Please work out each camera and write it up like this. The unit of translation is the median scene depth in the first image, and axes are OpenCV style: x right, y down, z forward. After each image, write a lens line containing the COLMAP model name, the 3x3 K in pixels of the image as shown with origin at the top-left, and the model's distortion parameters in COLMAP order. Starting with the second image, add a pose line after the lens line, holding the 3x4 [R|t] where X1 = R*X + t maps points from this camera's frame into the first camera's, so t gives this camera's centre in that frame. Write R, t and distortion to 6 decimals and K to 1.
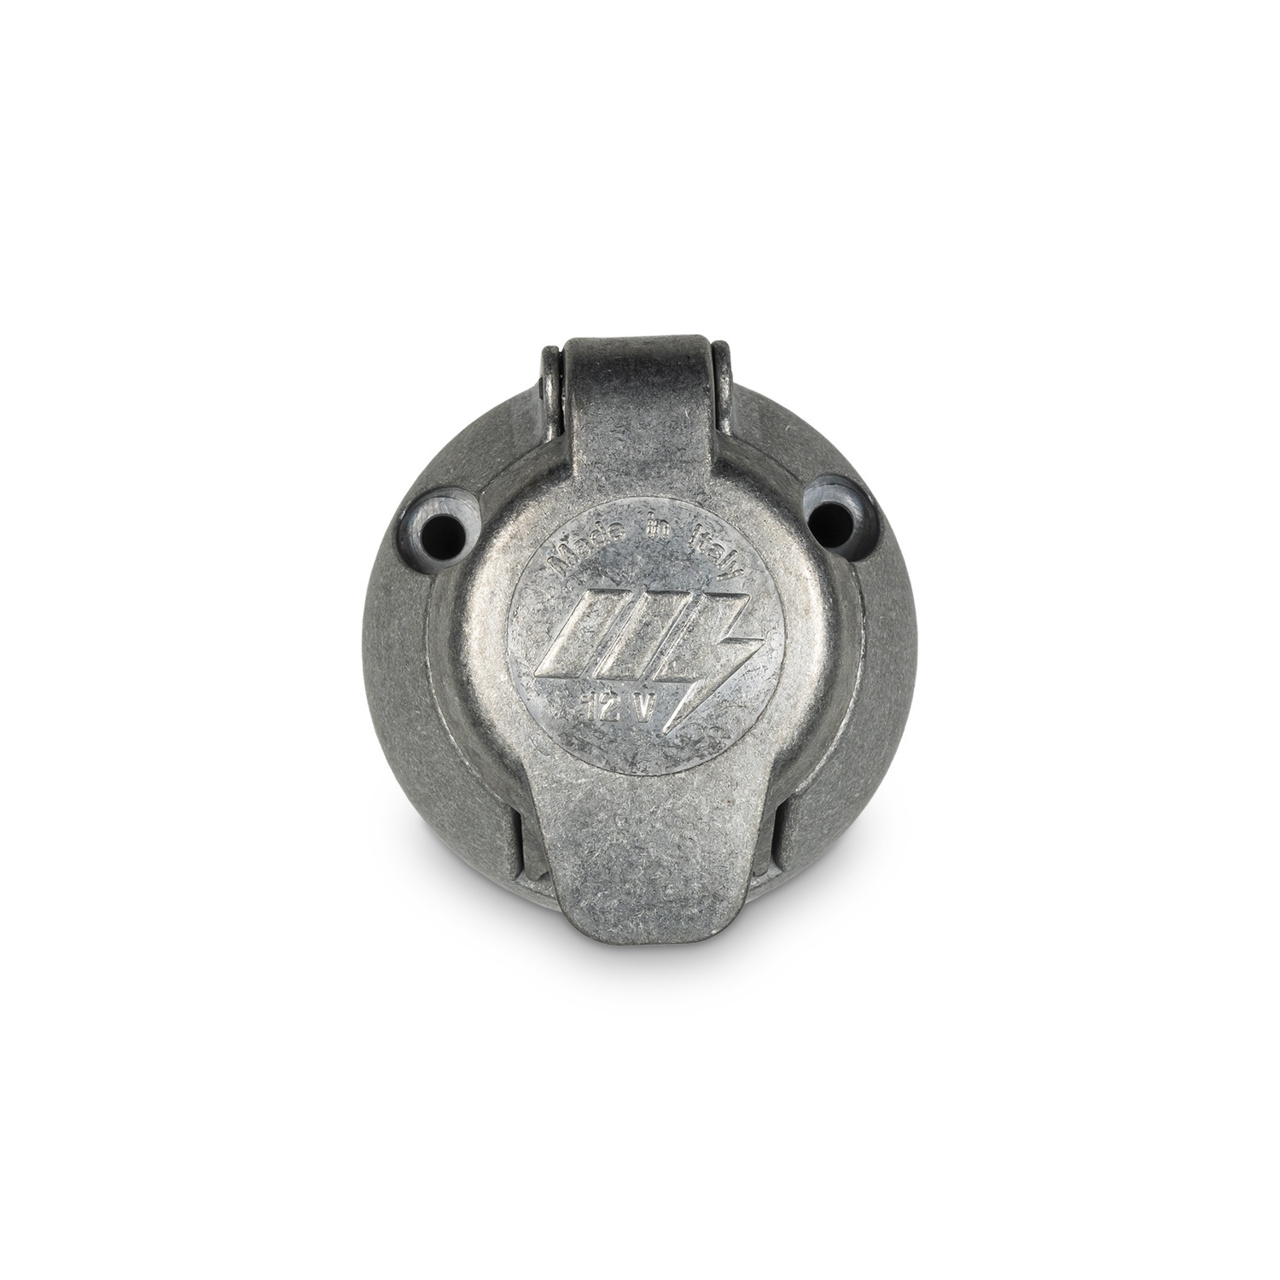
lens RADIAL K [[2513.7, 0, 637.0], [0, 2513.7, 641.6], [0, 0, 1]] dist [0.117411, 0.000000]
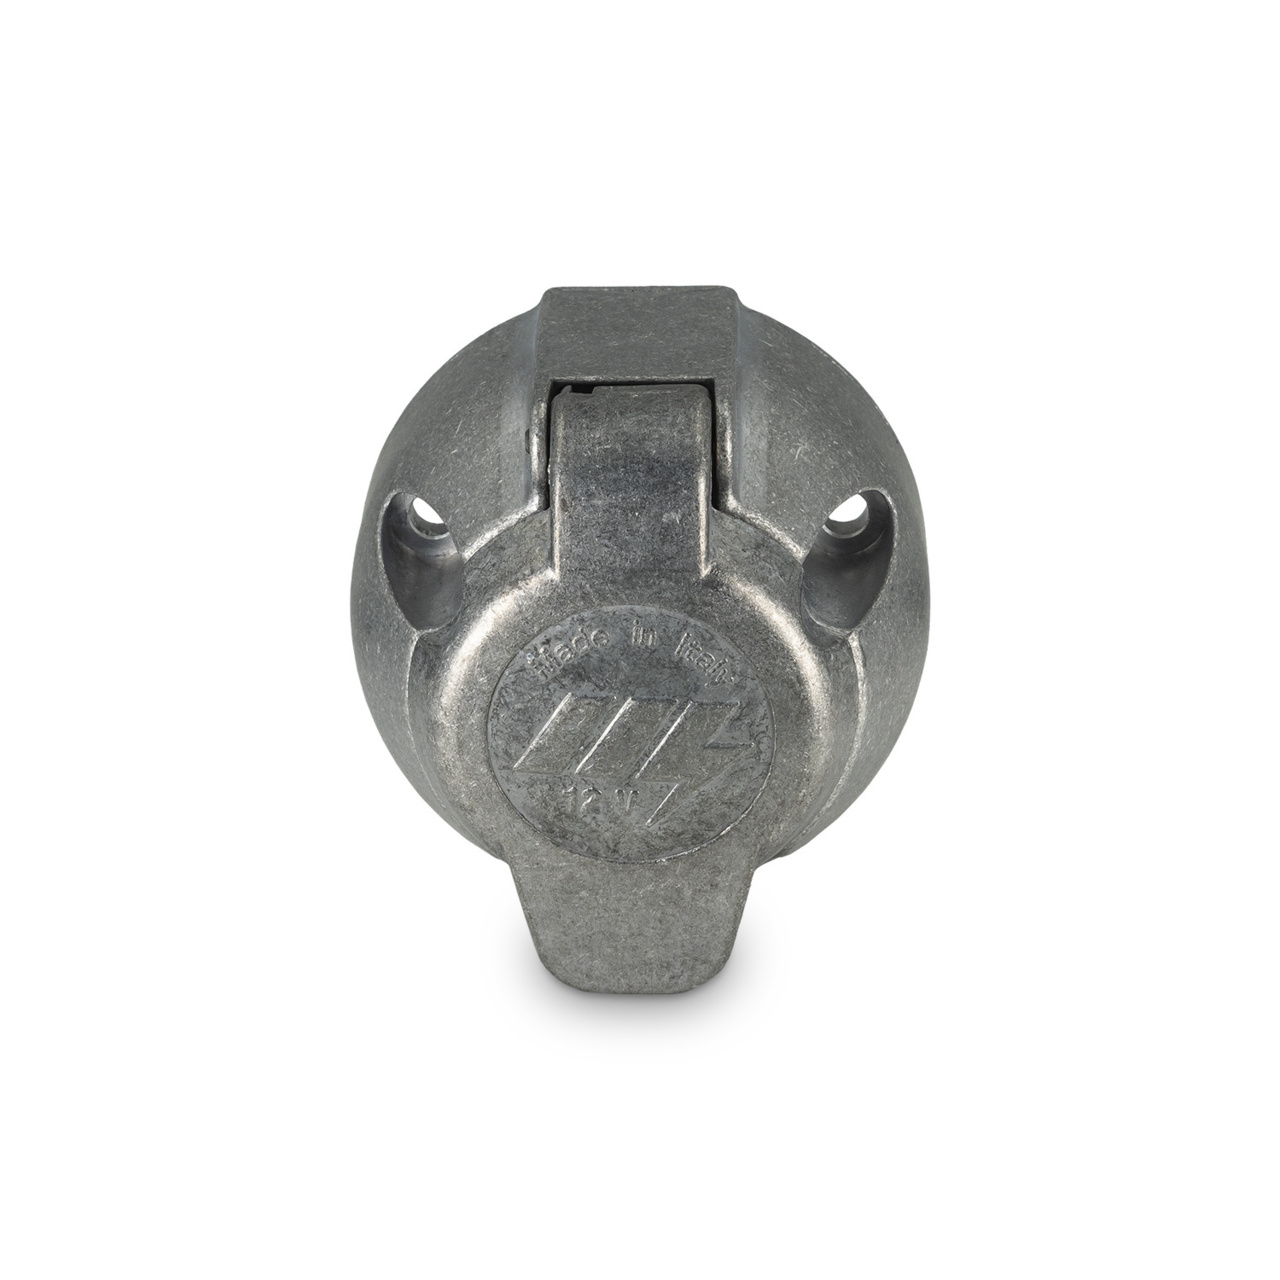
lens RADIAL K [[2513.7, 0, 643.9], [0, 2513.7, 642.2], [0, 0, 1]] dist [0.117411, 0.000000]
pose [[0.999141, 0.032169, -0.026124, 0.032724], [-0.020373, 0.930259, 0.366337, -0.387839], [0.036087, -0.365490, 0.930116, 0.114847]]
